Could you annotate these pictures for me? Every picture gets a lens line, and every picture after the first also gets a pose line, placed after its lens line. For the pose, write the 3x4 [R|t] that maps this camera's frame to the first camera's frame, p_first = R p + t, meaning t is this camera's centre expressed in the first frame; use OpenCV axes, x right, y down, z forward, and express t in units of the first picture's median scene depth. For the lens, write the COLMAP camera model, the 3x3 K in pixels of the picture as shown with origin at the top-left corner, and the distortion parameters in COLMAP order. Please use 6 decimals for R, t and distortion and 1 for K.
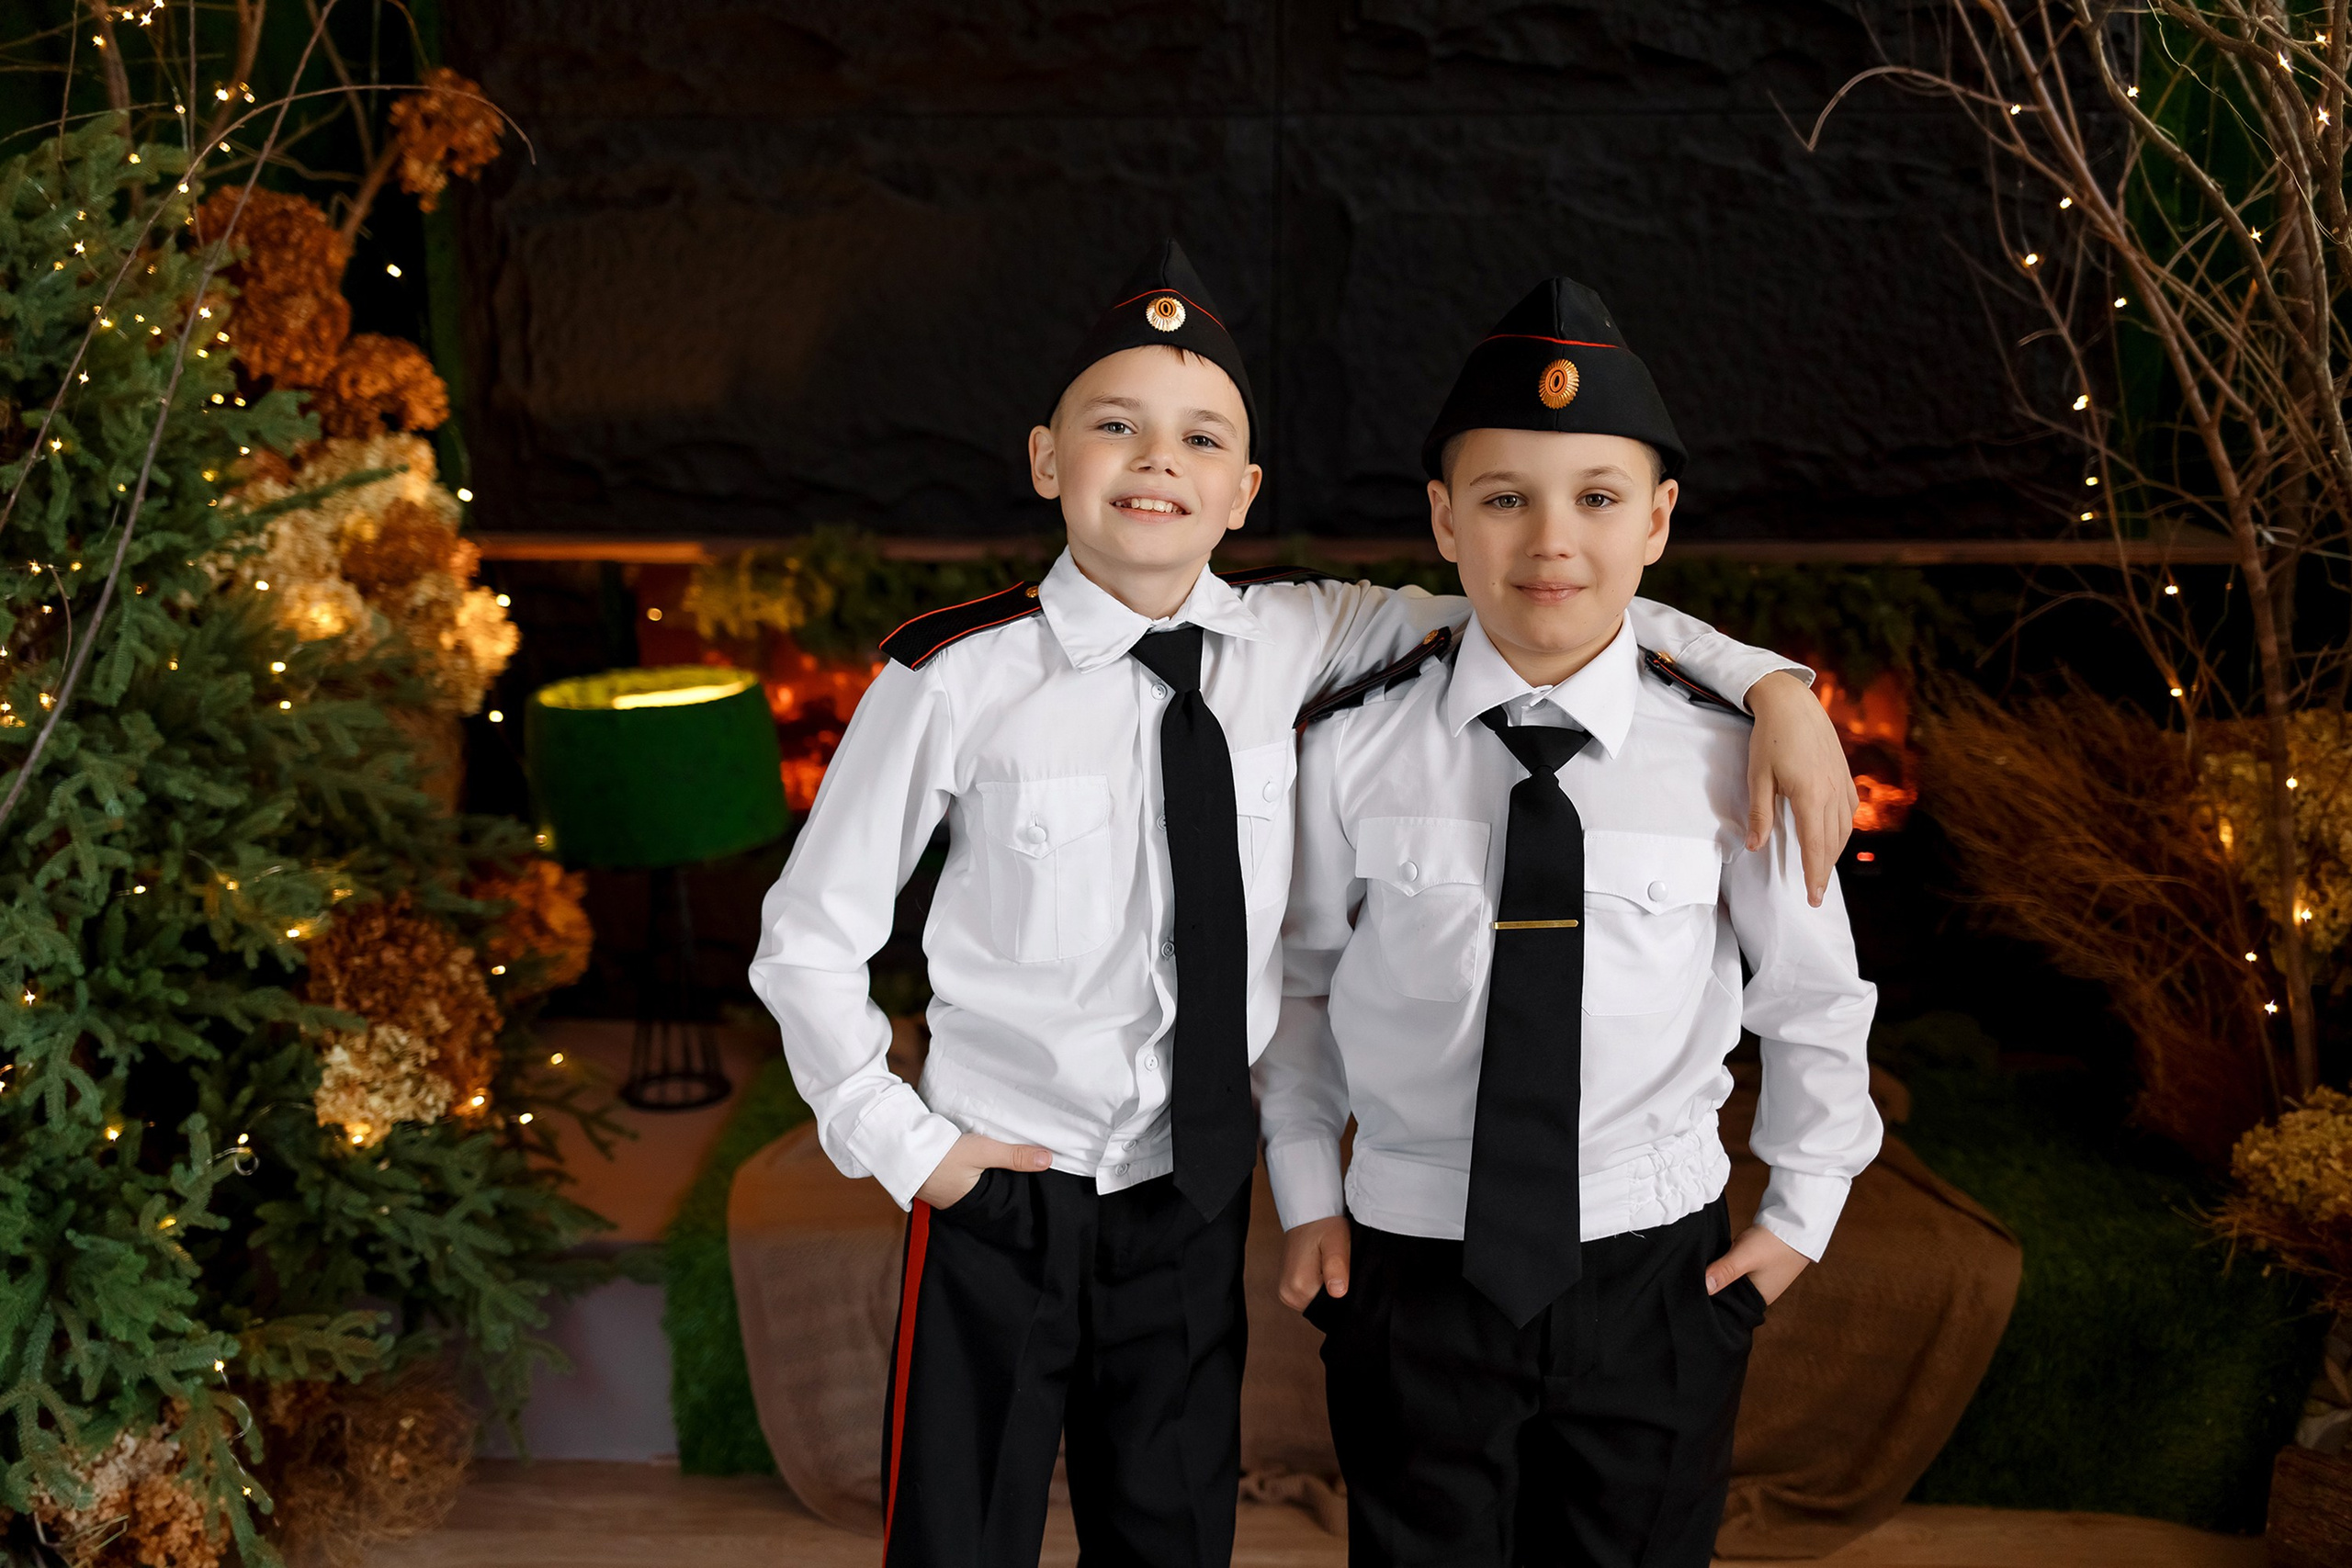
lens RADIAL K [[2440.5, 0, 1222.8], [0, 2440.5, 801.1], [0, 0, 1]] dist [-0.006637, 0.000000]
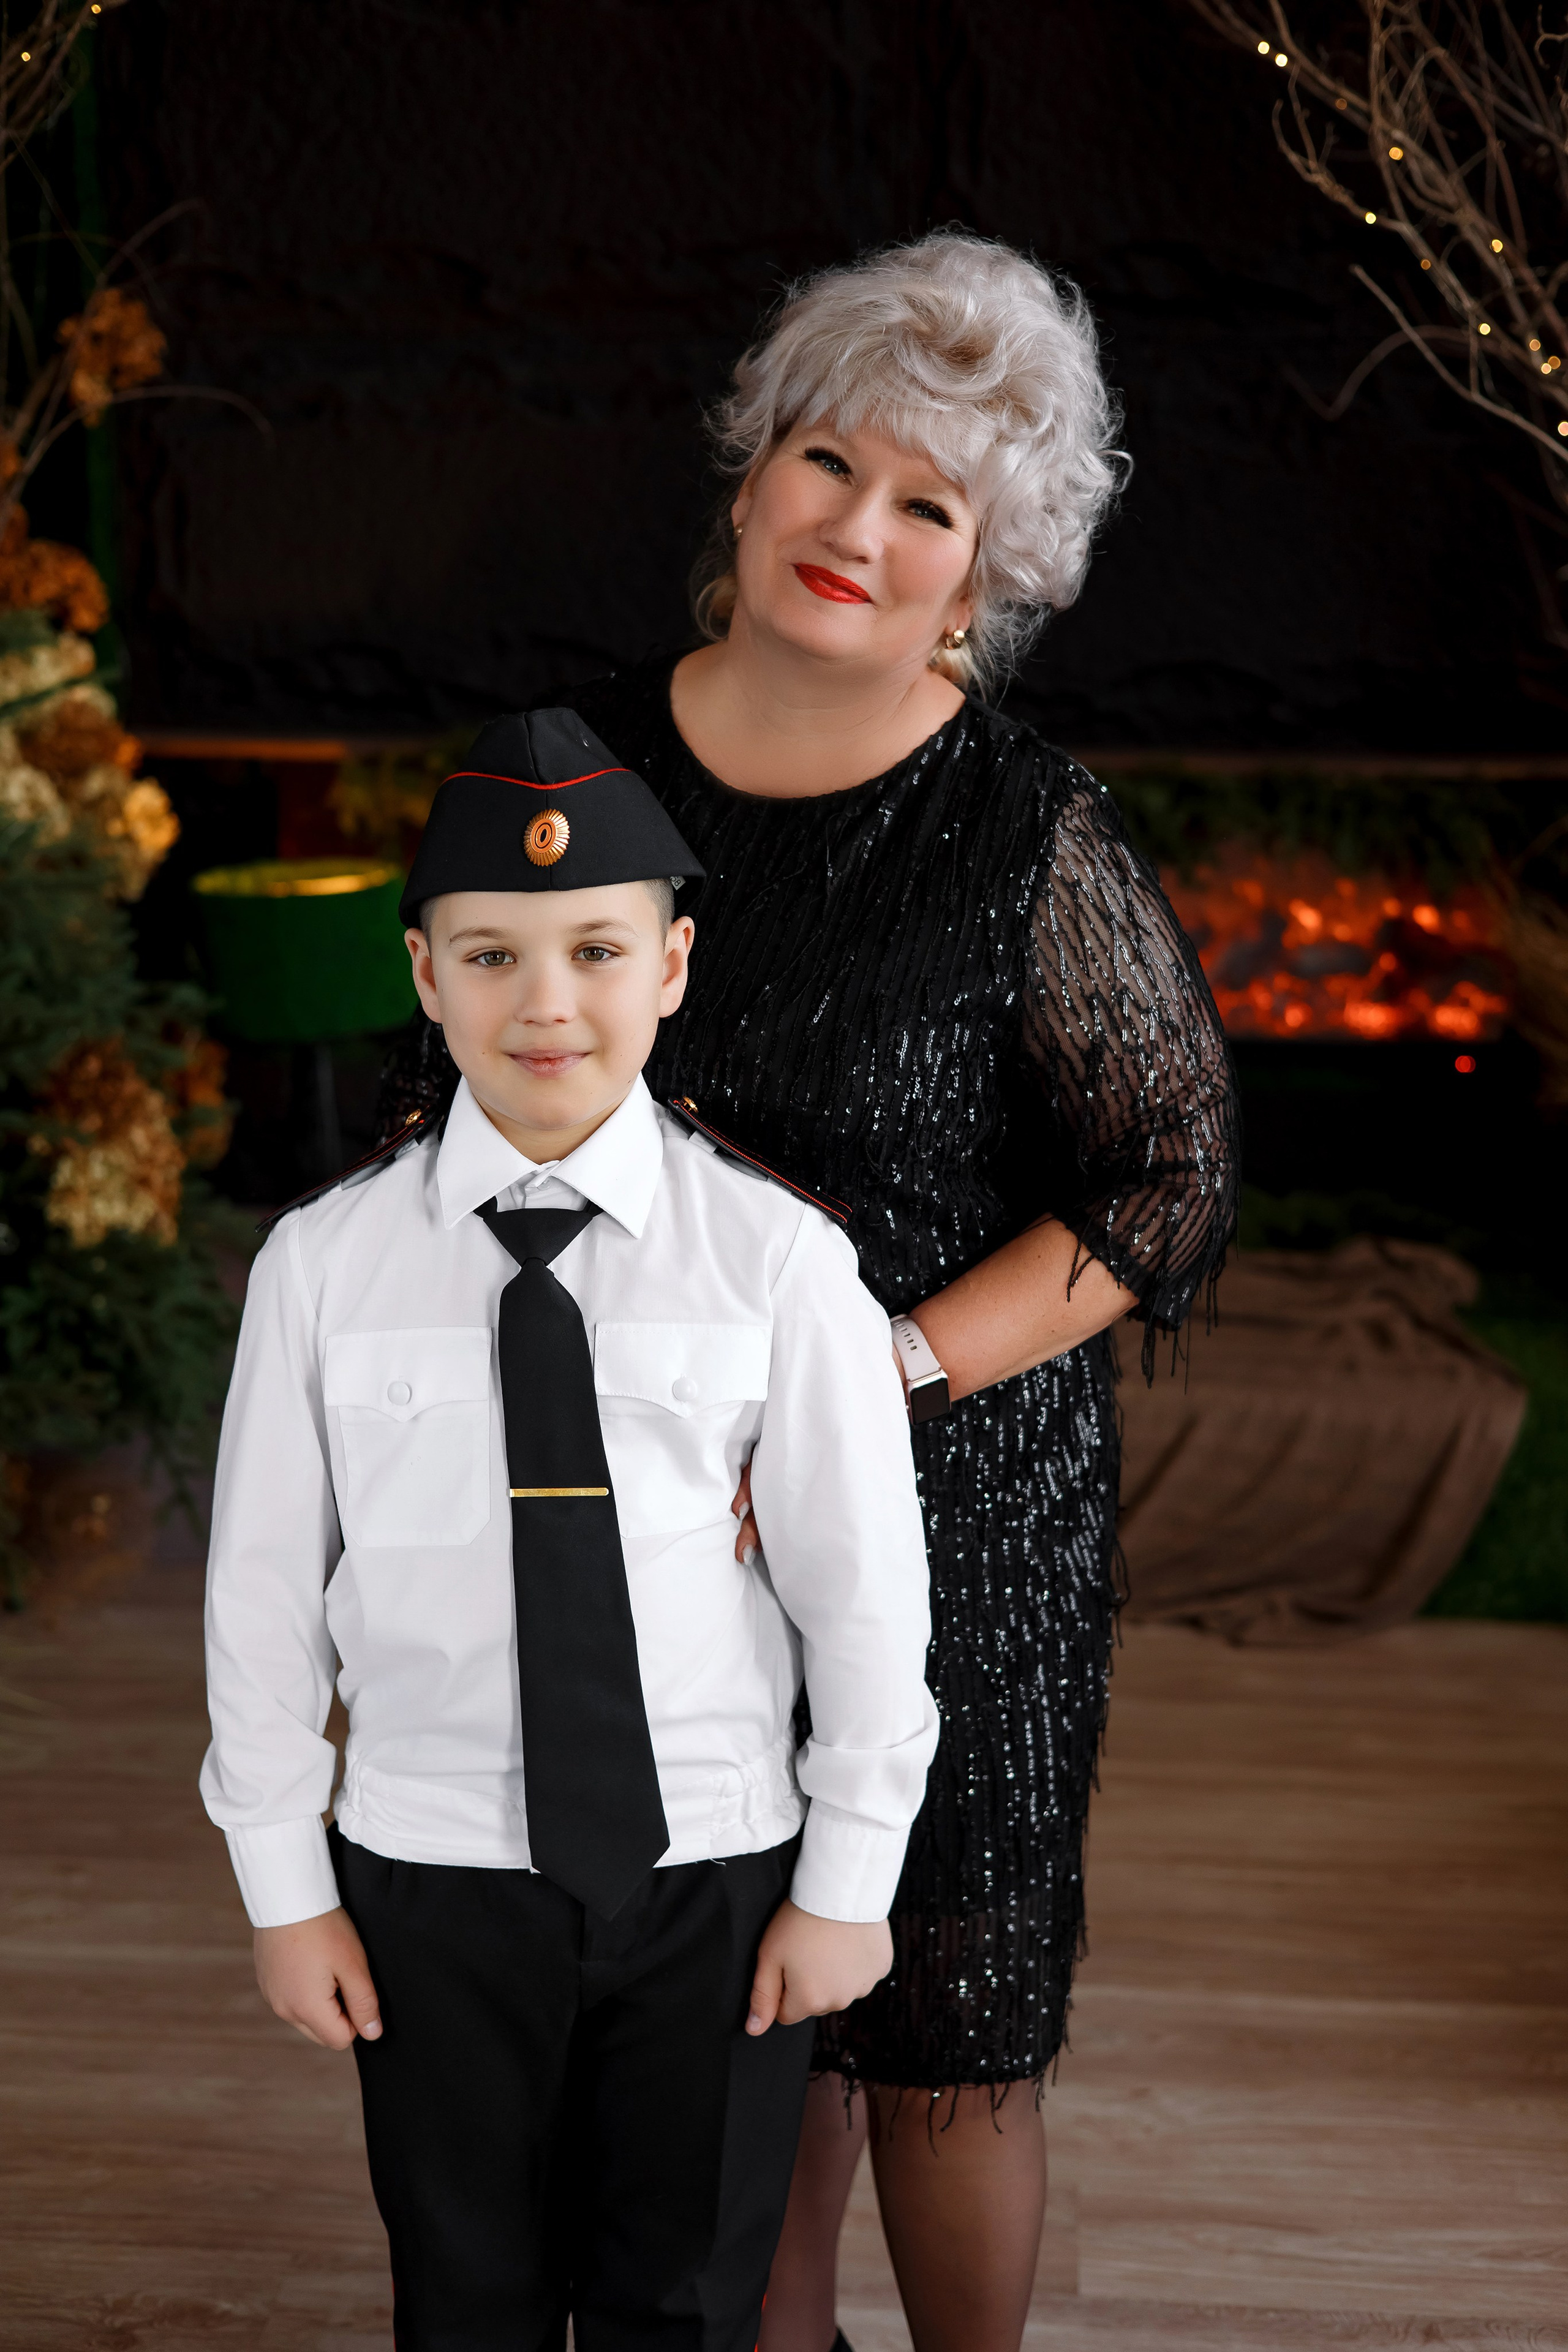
lens RADIAL K [[3359.5, 0, 812.9], [0, 3359.5, 1191.6], [0, 0, 1]] dist [-0.003831, 0.000000]
pose [[0.999209, 0.018906, -0.034972, 0.044006], [-0.018142, 0.999592, 0.022046, 0.054630], [0.035374, -0.021394, 0.999145, -0.466123]]
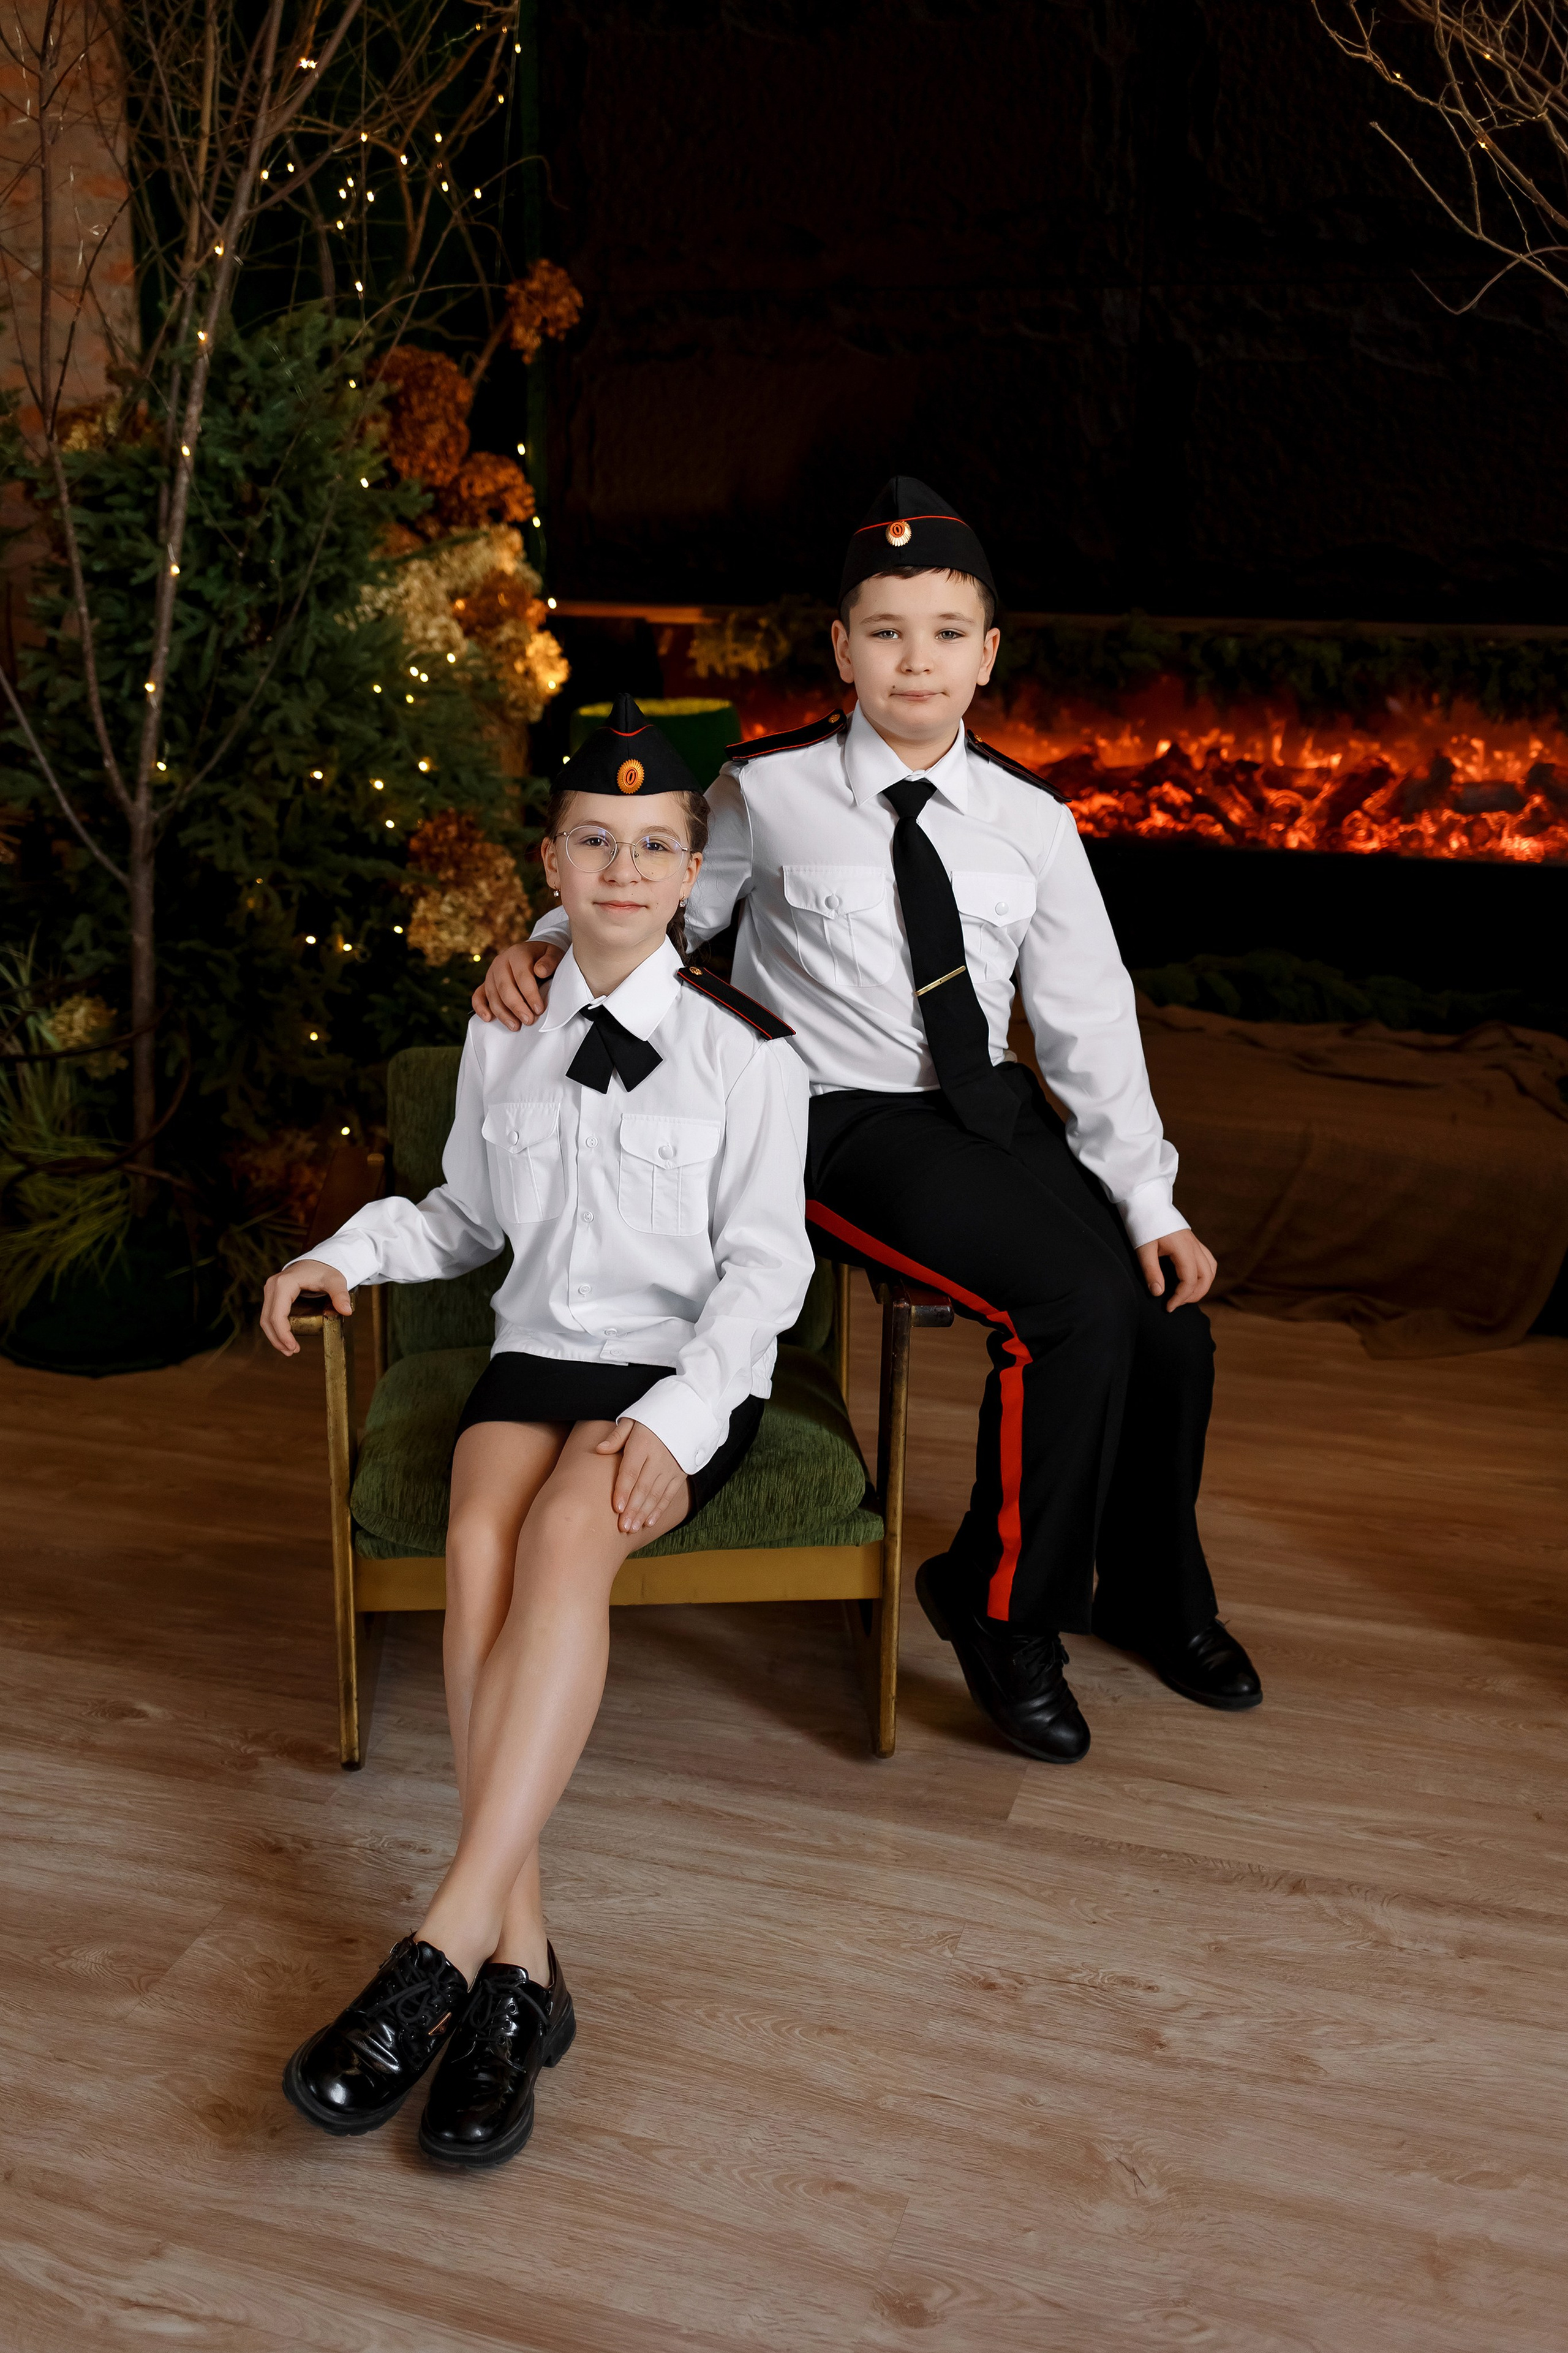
lens RADIAL K [[2441.6, 0, 684.6], [0, 2441.6, 1115.3], [0, 0, 1]] dist [-0.006637, 0.000000]
pose [[0.961445, 0.075604, -0.264402, 0.169348], [-0.059987, 0.995971, 0.066663, 0.092314], [0.268376, -0.048232, 0.962106, -0.356459]]
